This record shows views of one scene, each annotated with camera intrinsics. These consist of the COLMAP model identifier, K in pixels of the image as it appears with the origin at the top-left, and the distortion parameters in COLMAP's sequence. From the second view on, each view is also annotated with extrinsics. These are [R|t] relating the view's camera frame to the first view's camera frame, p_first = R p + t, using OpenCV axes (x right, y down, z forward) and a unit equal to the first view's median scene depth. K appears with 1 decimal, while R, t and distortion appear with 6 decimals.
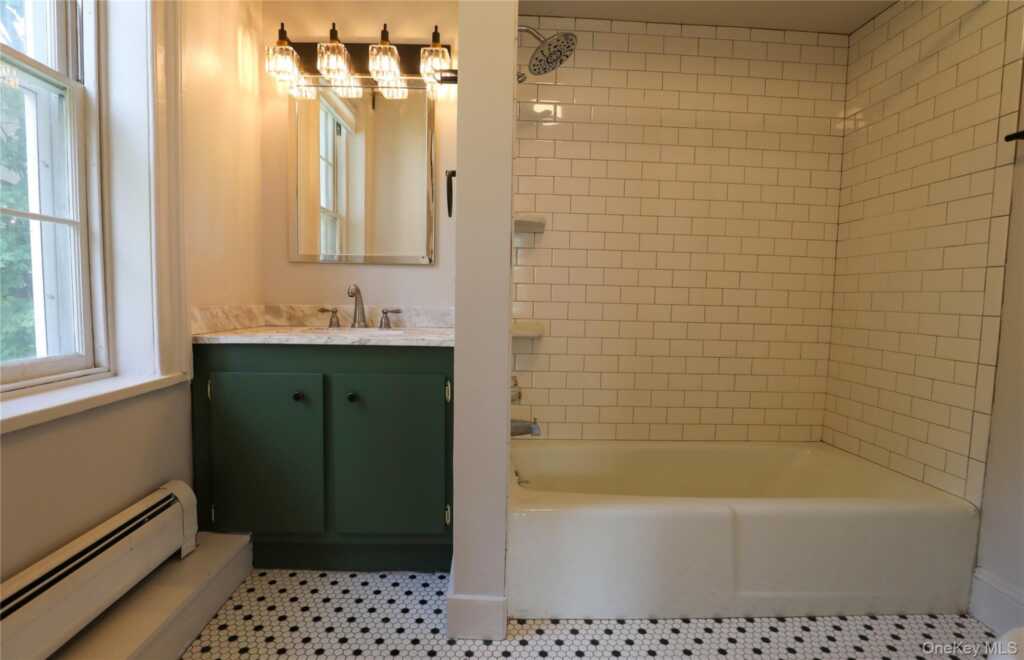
lens RADIAL K [[490.7, 0, 512.0], [0, 490.7, 330.0], [0, 0, 1]] dist [-0.043223, 0.014849]
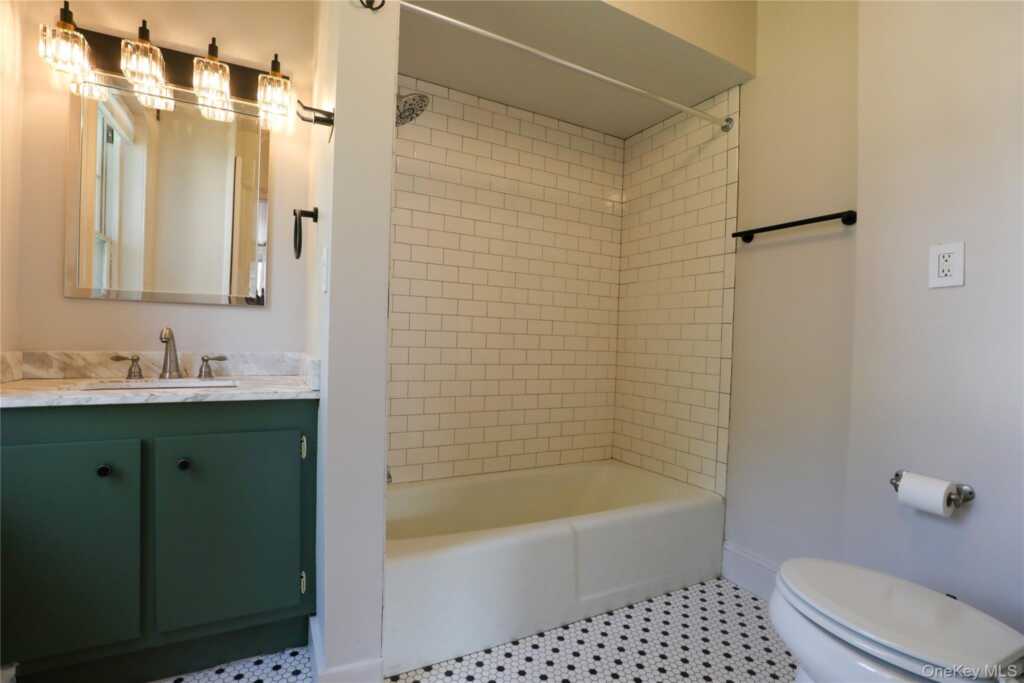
lens RADIAL K [[467.2, 0, 509.7], [0, 467.2, 345.1], [0, 0, 1]] dist [-0.034264, 0.007328]
pose [[0.904494, 0.000434, 0.426487, -0.126669], [0.019143, 0.998950, -0.041614, -0.018882], [-0.426057, 0.045804, 0.903536, 0.027715]]
